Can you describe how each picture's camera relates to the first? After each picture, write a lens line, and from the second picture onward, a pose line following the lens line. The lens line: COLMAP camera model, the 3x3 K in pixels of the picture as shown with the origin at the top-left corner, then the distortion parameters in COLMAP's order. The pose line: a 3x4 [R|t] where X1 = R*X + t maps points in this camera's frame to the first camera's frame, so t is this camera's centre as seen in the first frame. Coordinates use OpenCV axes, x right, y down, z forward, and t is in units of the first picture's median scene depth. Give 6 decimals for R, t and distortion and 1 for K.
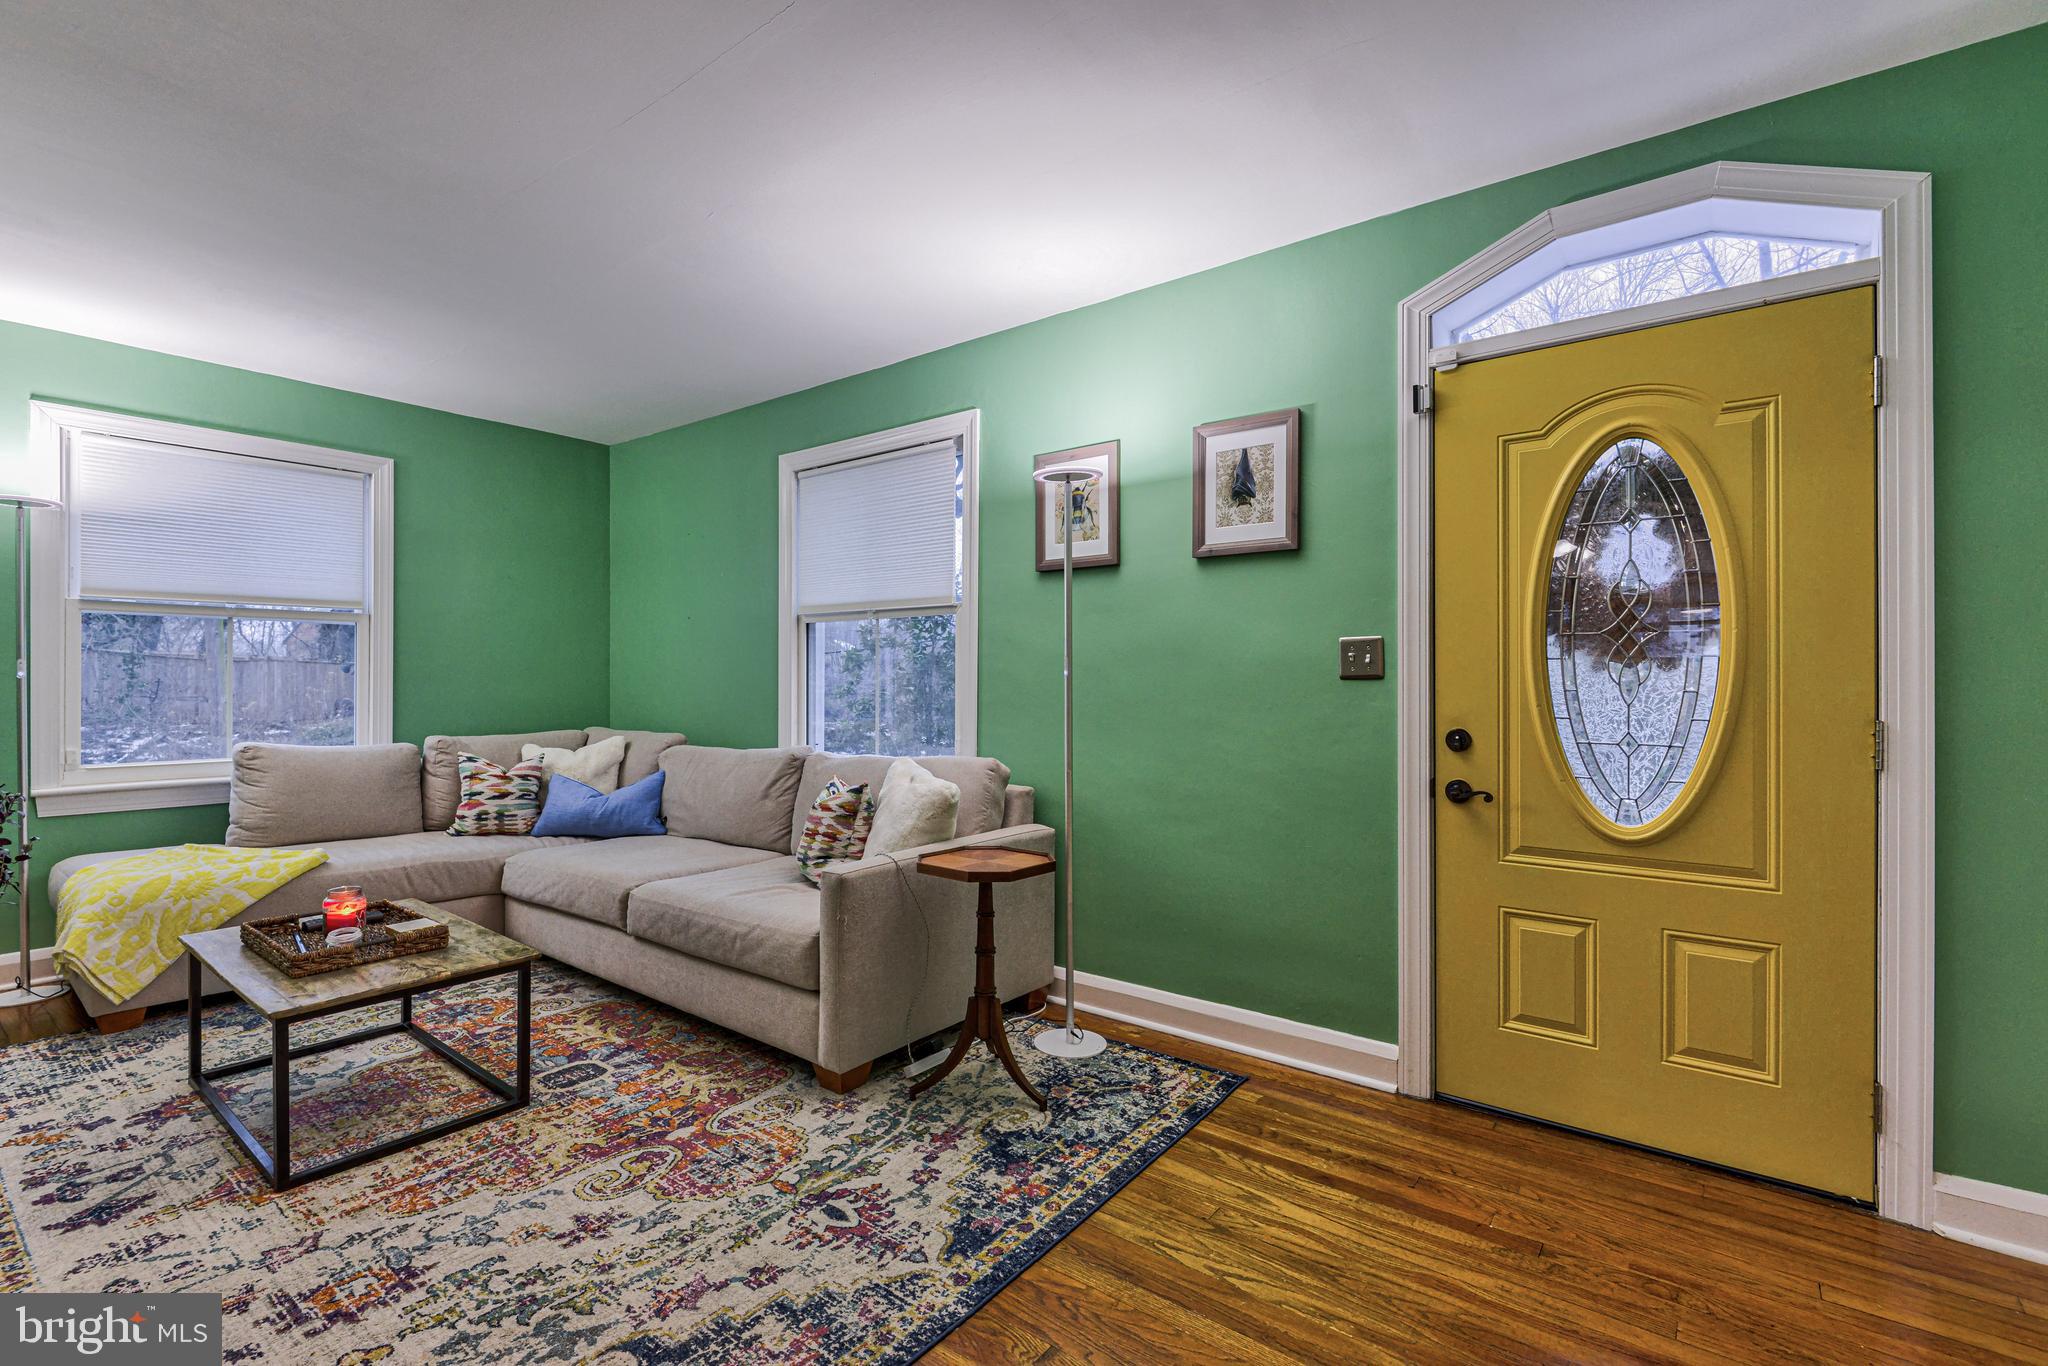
lens RADIAL K [[928.9, 0, 994.1], [0, 928.9, 668.7], [0, 0, 1]] dist [0.004438, -0.007376]
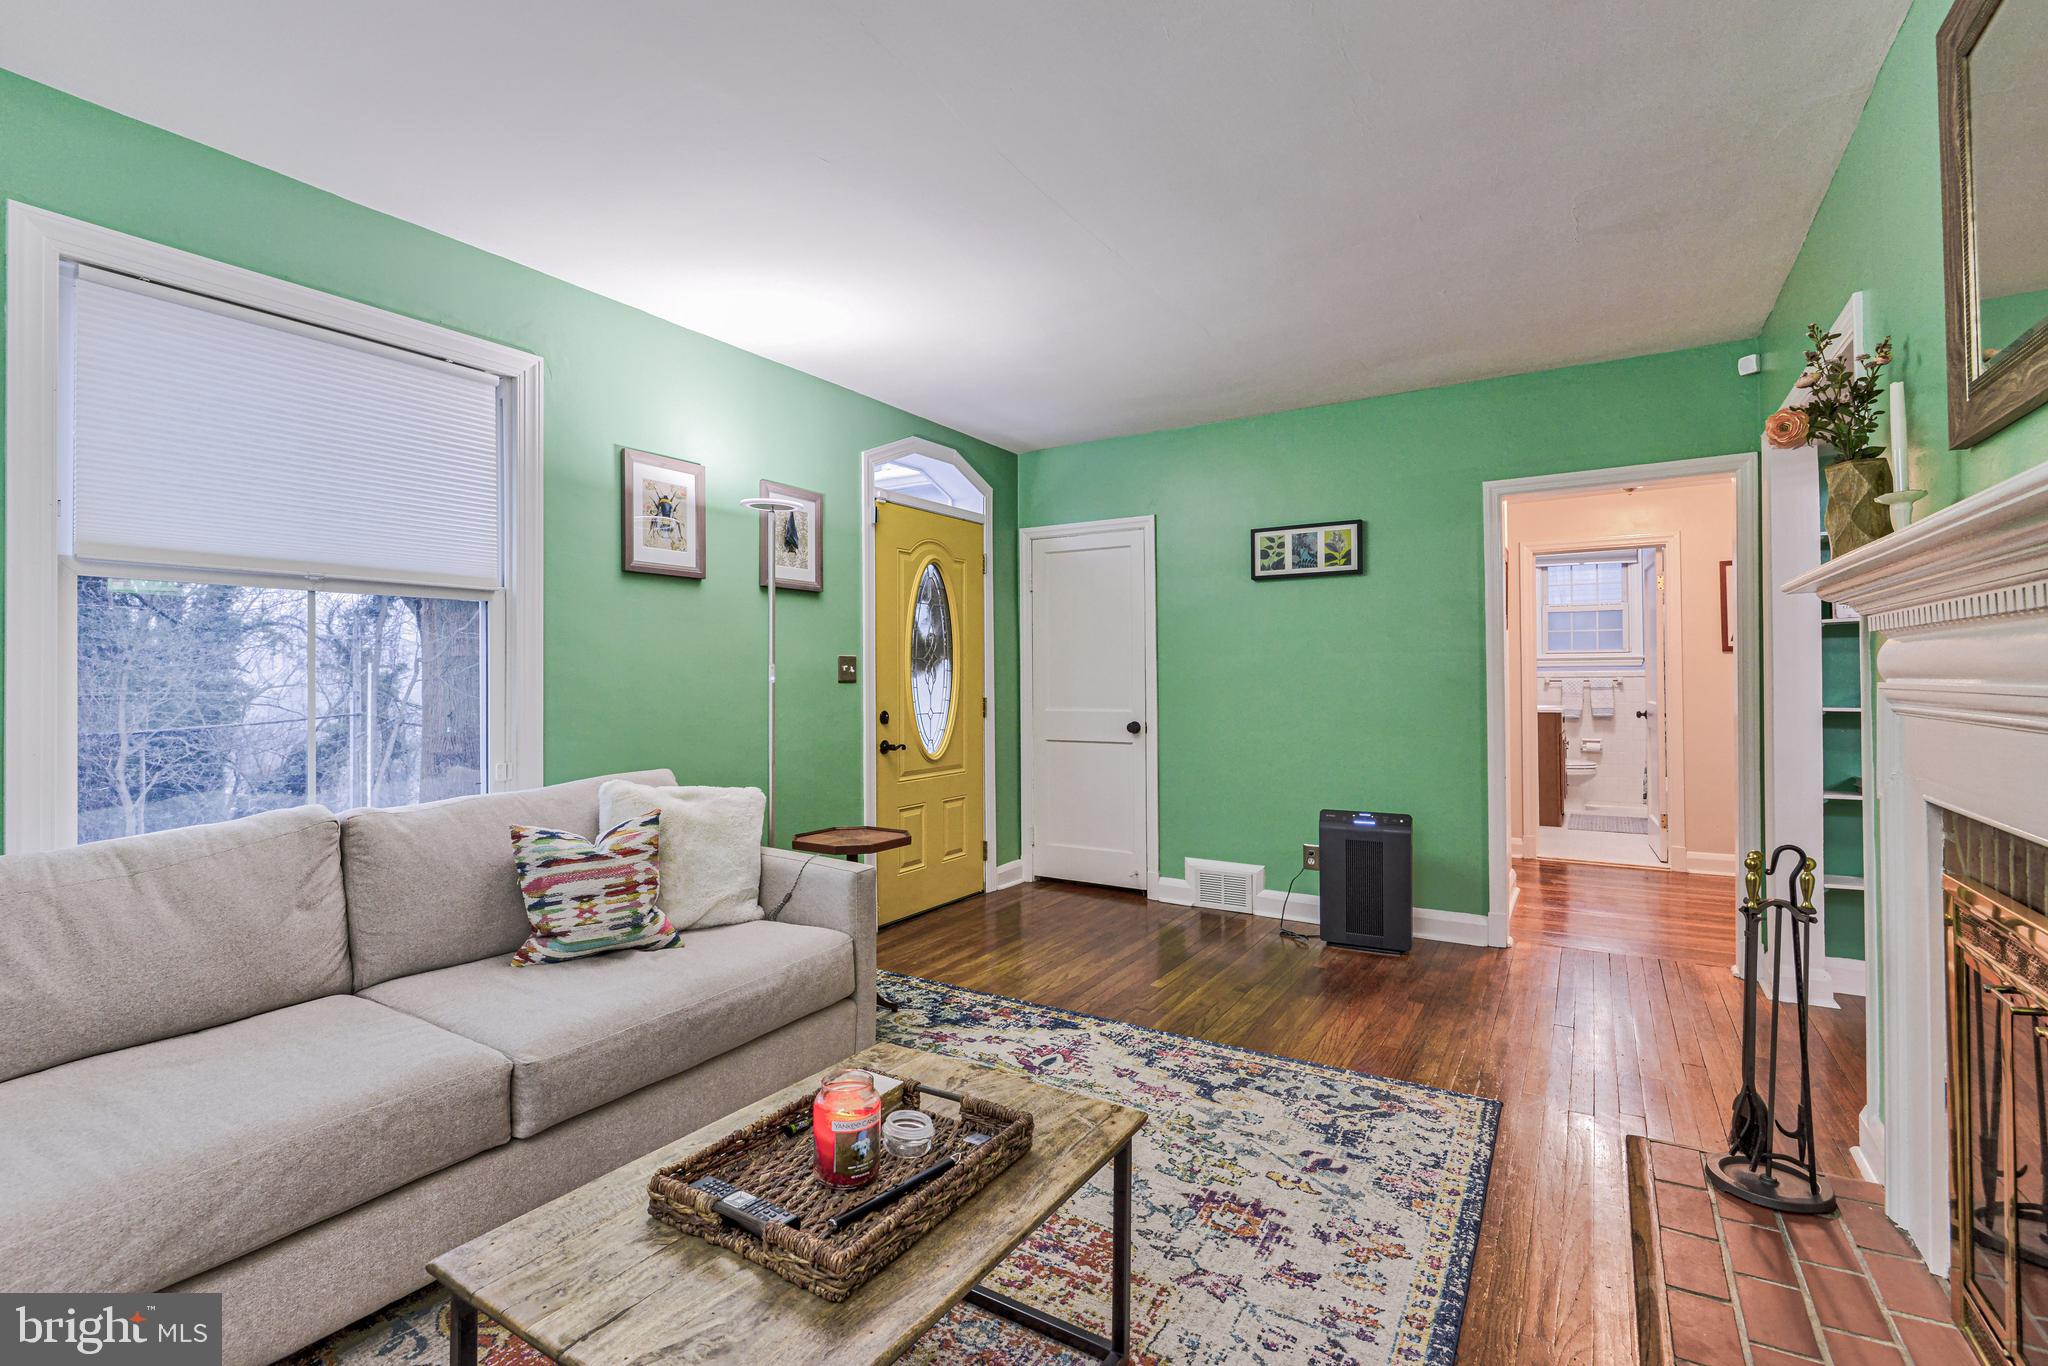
lens RADIAL K [[928.9, 0, 1000.1], [0, 928.9, 661.2], [0, 0, 1]] dist [0.004438, -0.007376]
pose [[-0.104049, 0.017299, 0.994422, -1.251265], [-0.006495, 0.999816, -0.018073, 0.002381], [-0.994551, -0.008339, -0.103918, 0.970837]]
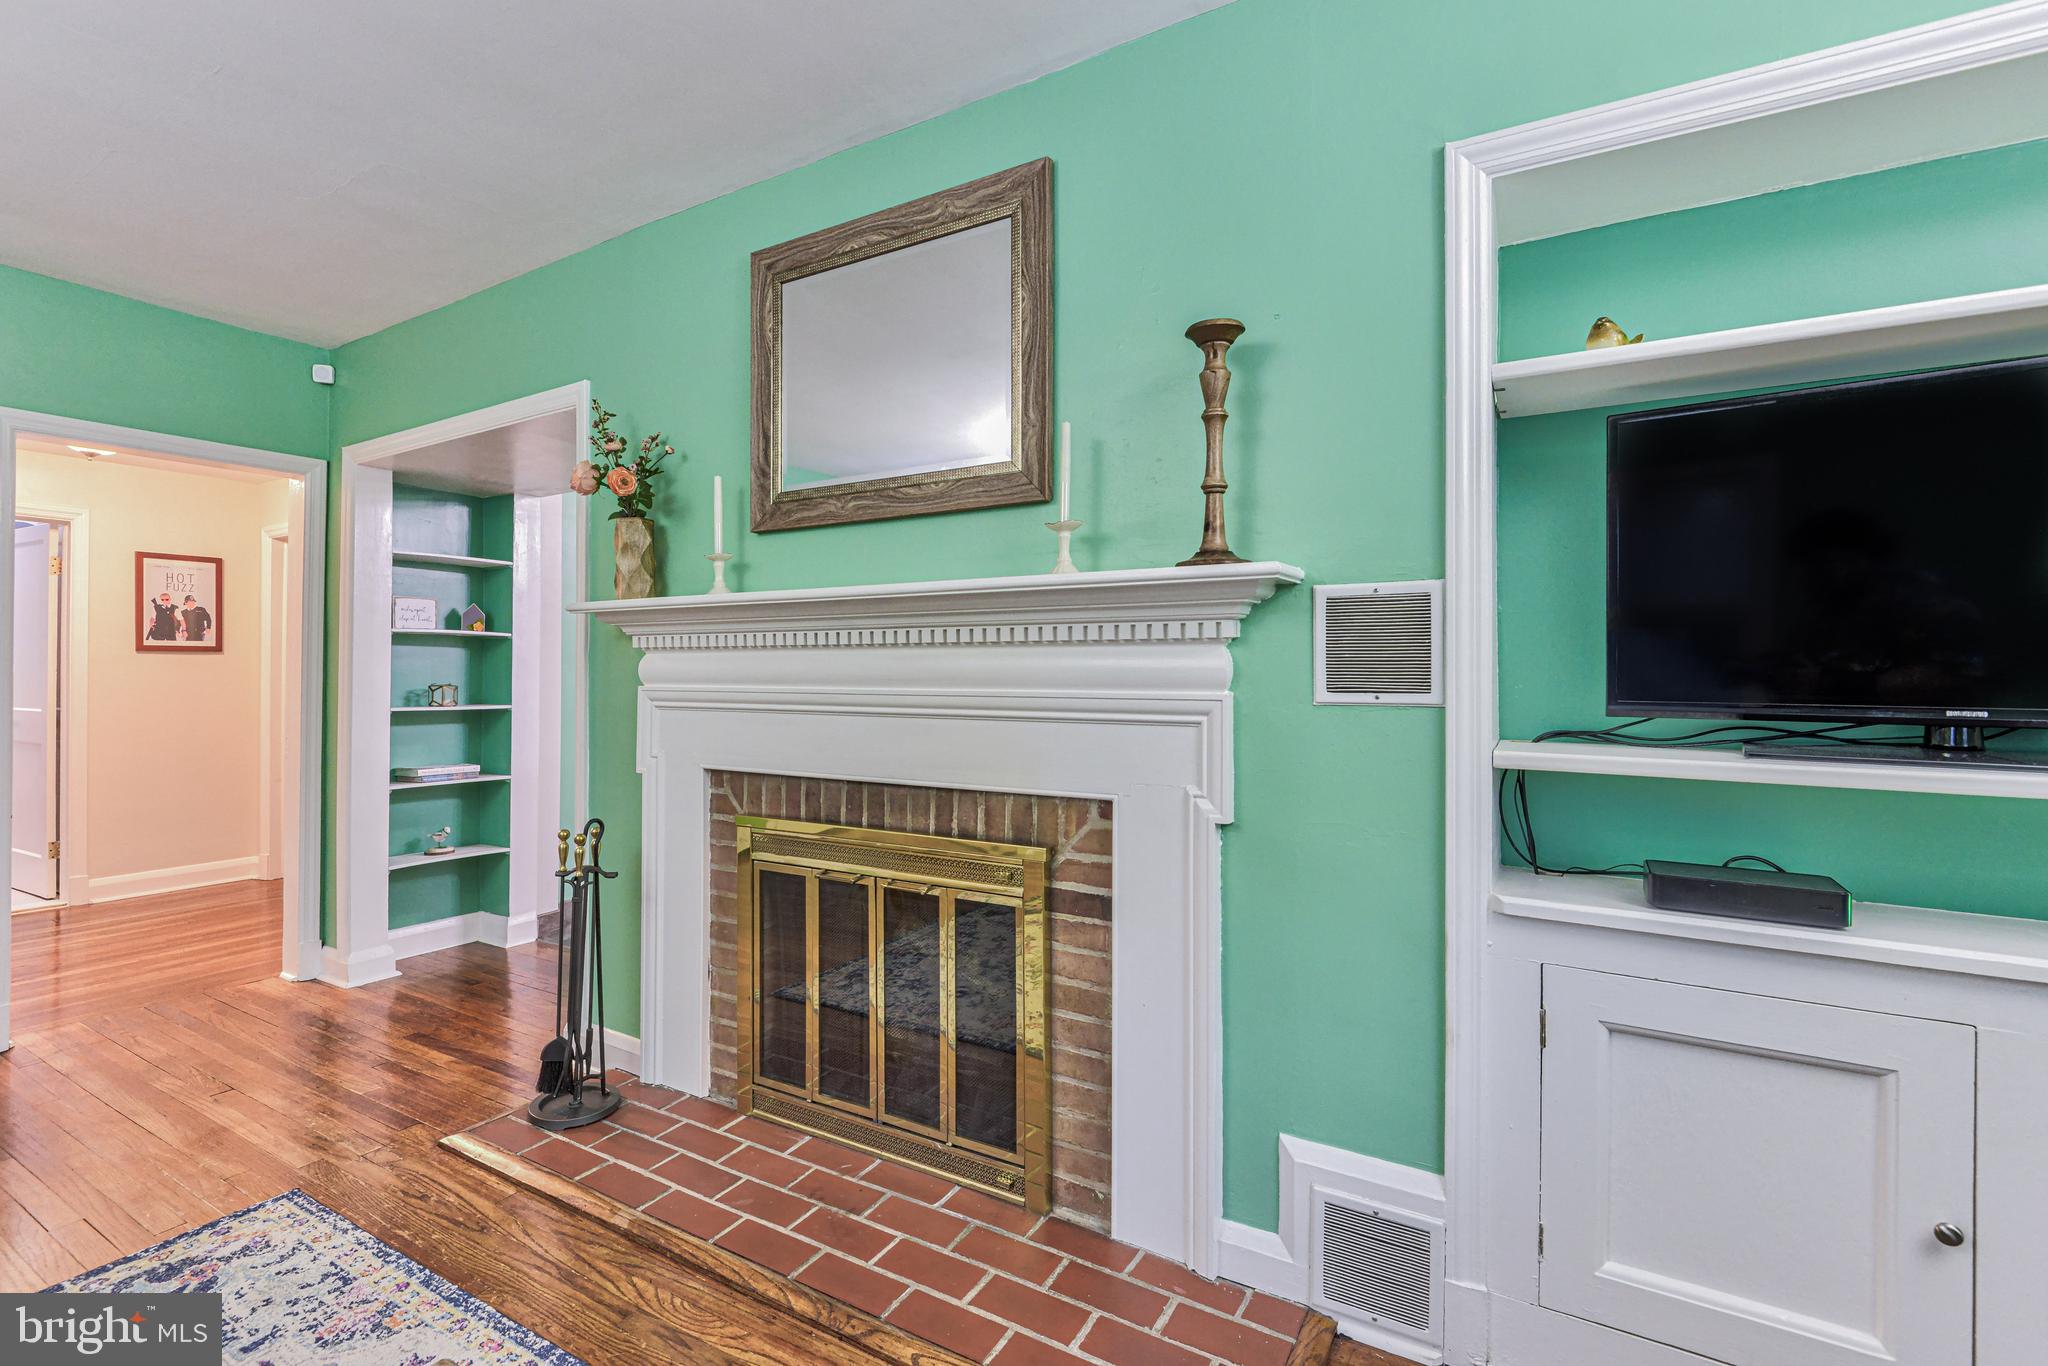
lens RADIAL K [[928.9, 0, 972.9], [0, 928.9, 672.5], [0, 0, 1]] dist [0.004438, -0.007376]
pose [[-0.992314, -0.010035, -0.123334, -0.797803], [-0.007370, 0.999730, -0.022050, 0.005802], [0.123522, -0.020971, -0.992120, 1.239469]]
